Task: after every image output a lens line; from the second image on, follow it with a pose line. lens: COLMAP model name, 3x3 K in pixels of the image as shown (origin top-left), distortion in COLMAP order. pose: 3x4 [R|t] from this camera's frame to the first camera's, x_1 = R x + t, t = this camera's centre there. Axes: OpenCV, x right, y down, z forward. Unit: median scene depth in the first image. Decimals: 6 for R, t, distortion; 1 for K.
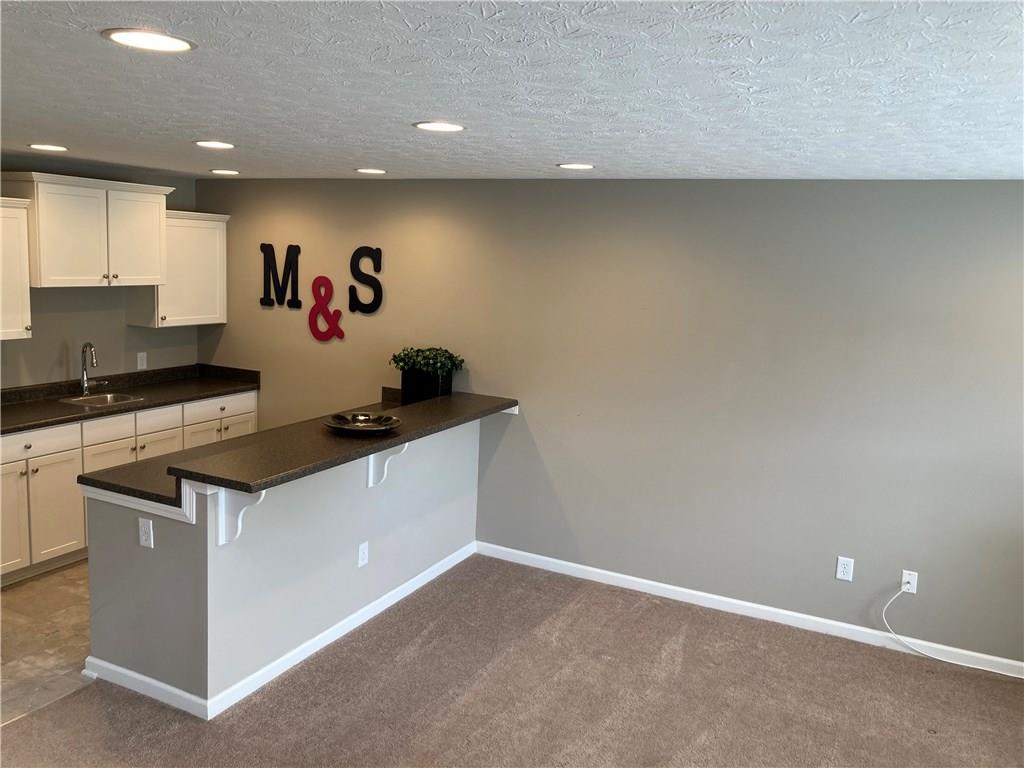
lens RADIAL K [[829.0, 0, 512.0], [0, 829.0, 384.0], [0, 0, 1]] dist [0.009127, -0.000649]
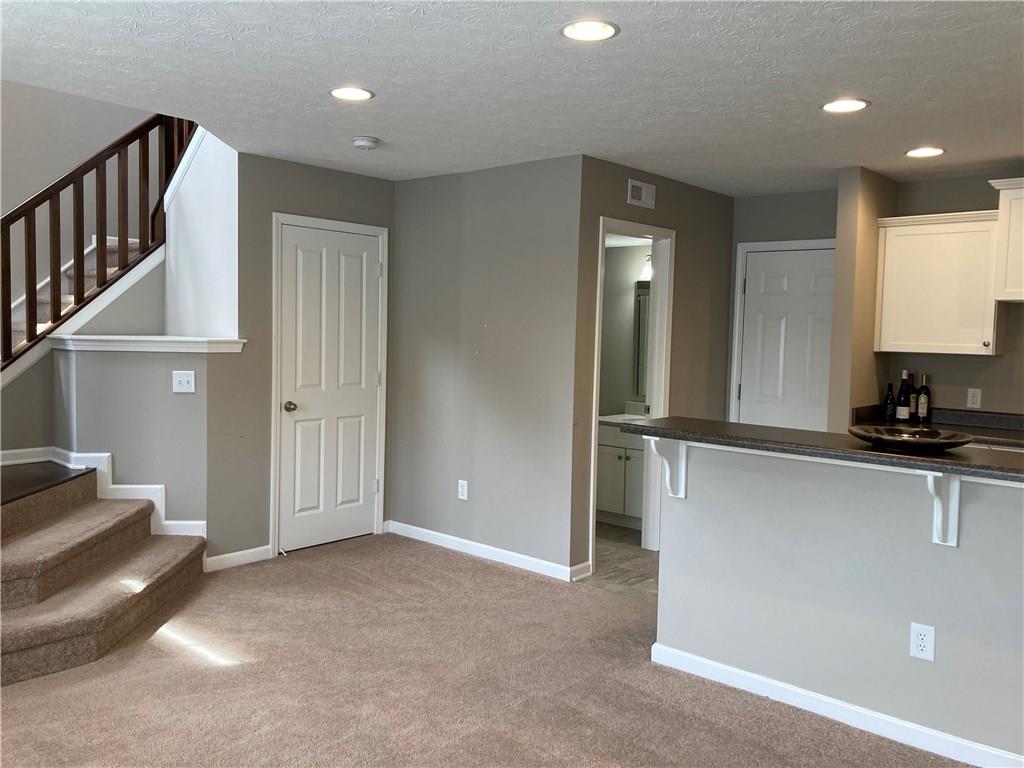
lens RADIAL K [[829.0, 0, 512.0], [0, 829.0, 384.0], [0, 0, 1]] dist [0.009127, -0.000649]
pose [[-0.266100, 0.017219, -0.963792, 0.459700], [-0.188827, 0.979538, 0.069635, 0.013523], [0.945270, 0.200519, -0.257404, 0.696722]]
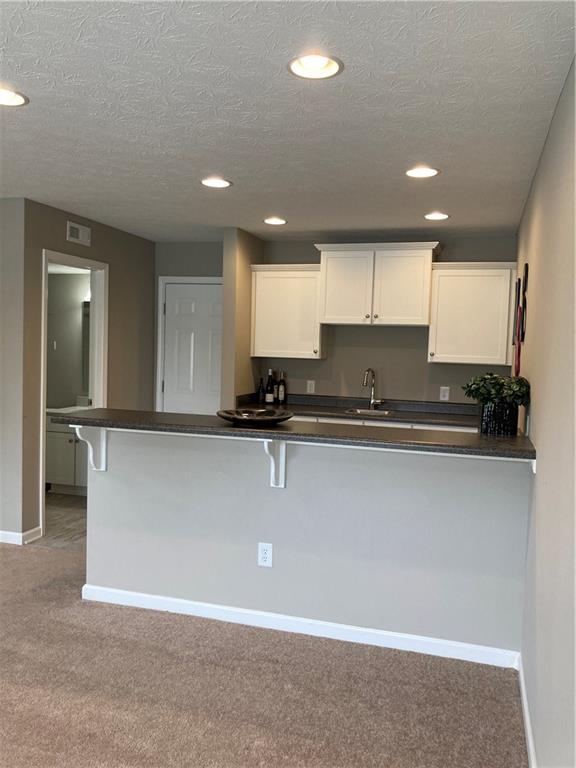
lens RADIAL K [[621.8, 0, 288.0], [0, 621.8, 384.0], [0, 0, 1]] dist [0.009127, -0.000649]
pose [[0.183306, 0.023529, -0.982774, 0.456932], [-0.179404, 0.983726, -0.009910, 0.008073], [0.966547, 0.178130, 0.184544, 0.718096]]
